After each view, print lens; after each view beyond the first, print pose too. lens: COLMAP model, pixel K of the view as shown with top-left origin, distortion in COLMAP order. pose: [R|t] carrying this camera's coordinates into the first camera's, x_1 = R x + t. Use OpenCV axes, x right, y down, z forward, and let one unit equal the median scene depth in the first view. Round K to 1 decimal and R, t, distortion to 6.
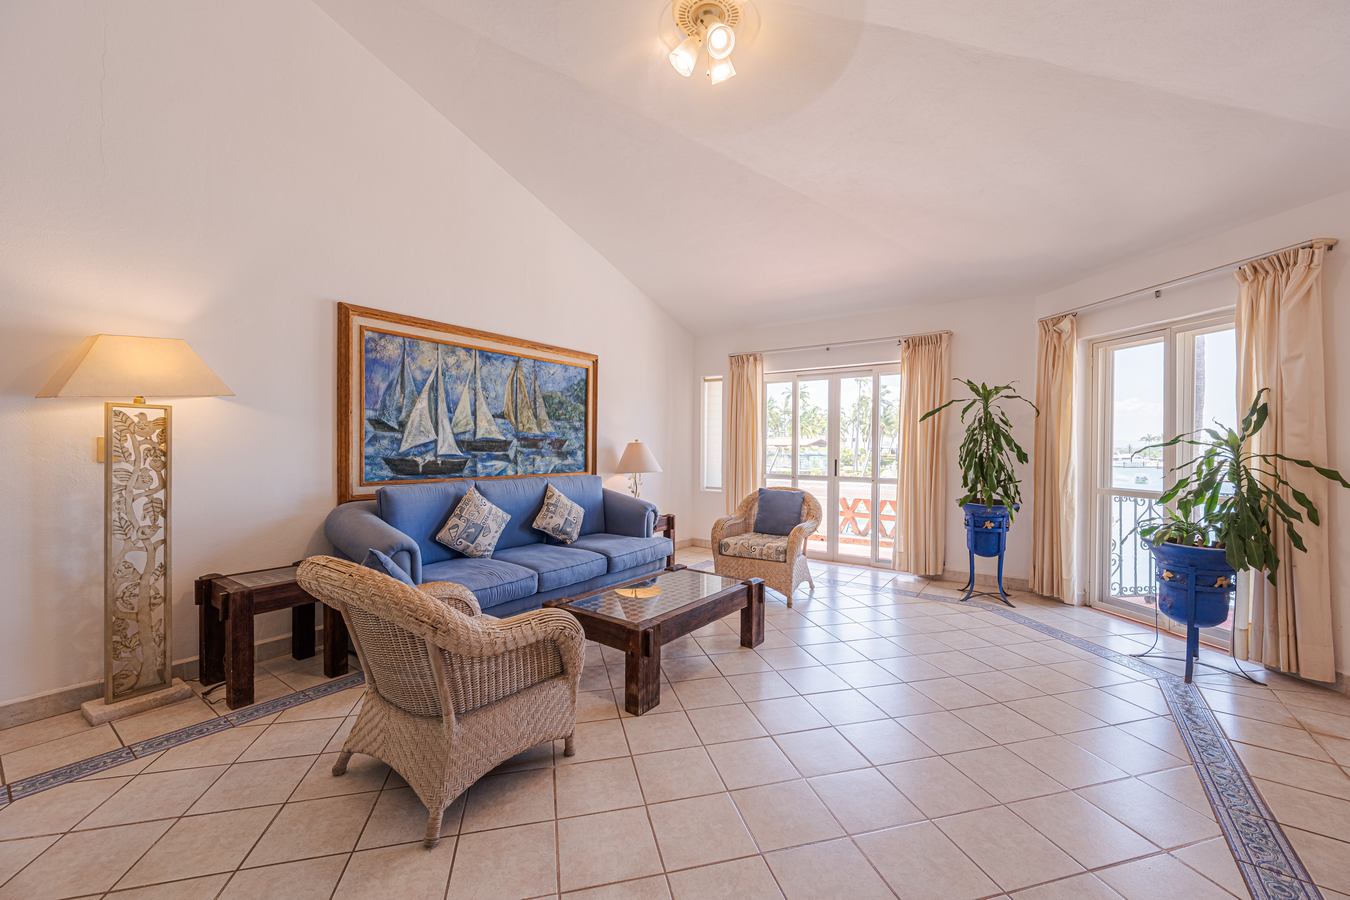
lens RADIAL K [[529.4, 0, 677.7], [0, 529.4, 449.7], [0, 0, 1]] dist [-0.003586, 0.000180]
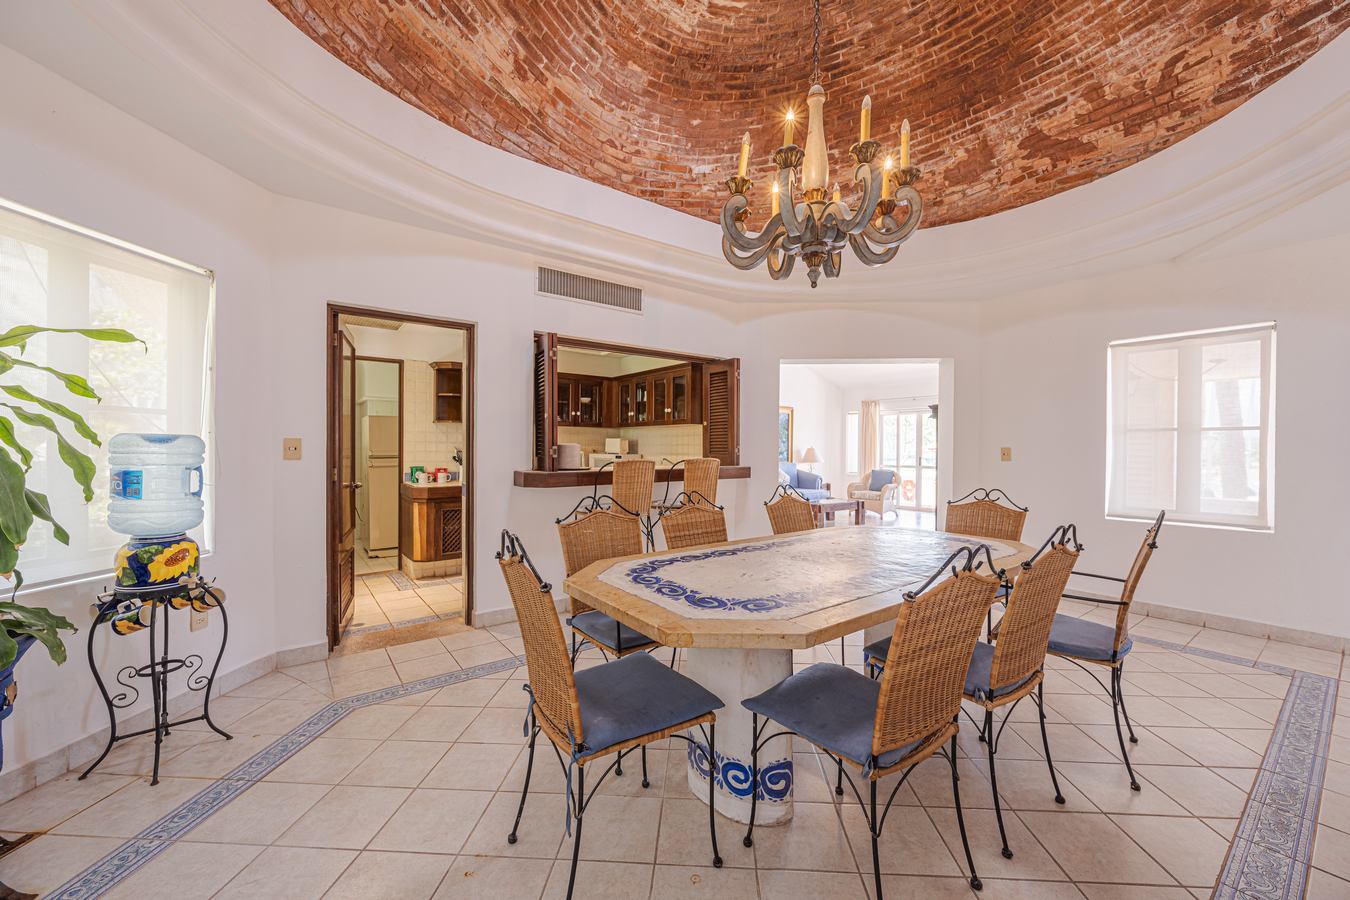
lens RADIAL K [[529.4, 0, 671.2], [0, 529.4, 448.0], [0, 0, 1]] dist [-0.003586, 0.000180]
pose [[0.954902, 0.002415, -0.296910, 0.018458], [-0.004811, 0.999962, -0.007337, 0.004712], [0.296881, 0.008435, 0.954877, -1.513192]]
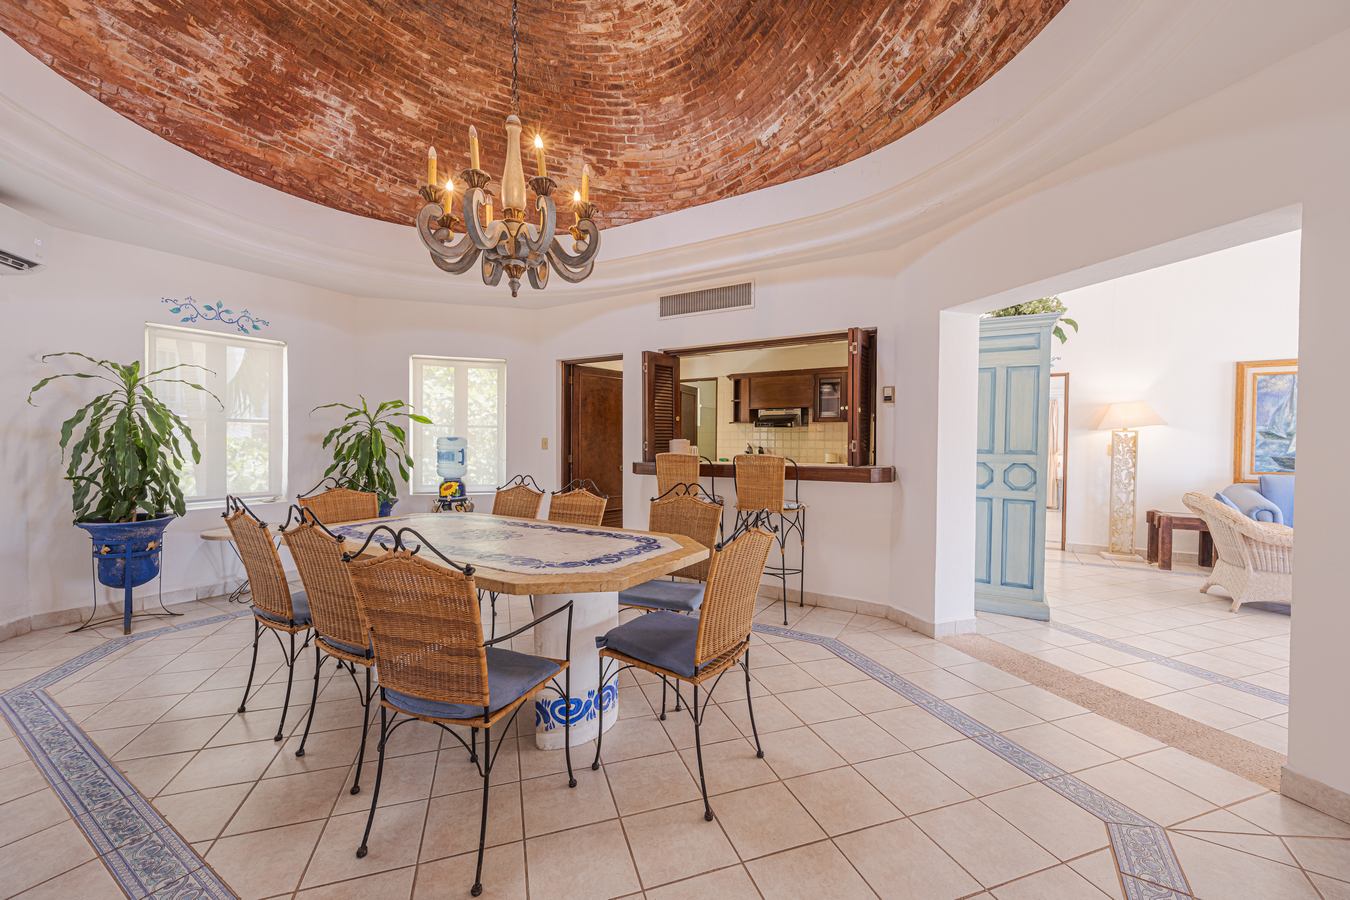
lens RADIAL K [[529.4, 0, 676.8], [0, 529.4, 454.9], [0, 0, 1]] dist [-0.003586, 0.000180]
pose [[0.082233, 0.016751, -0.996472, 0.709949], [-0.012942, 0.999792, 0.015739, 0.006972], [0.996529, 0.011603, 0.082433, -0.723037]]
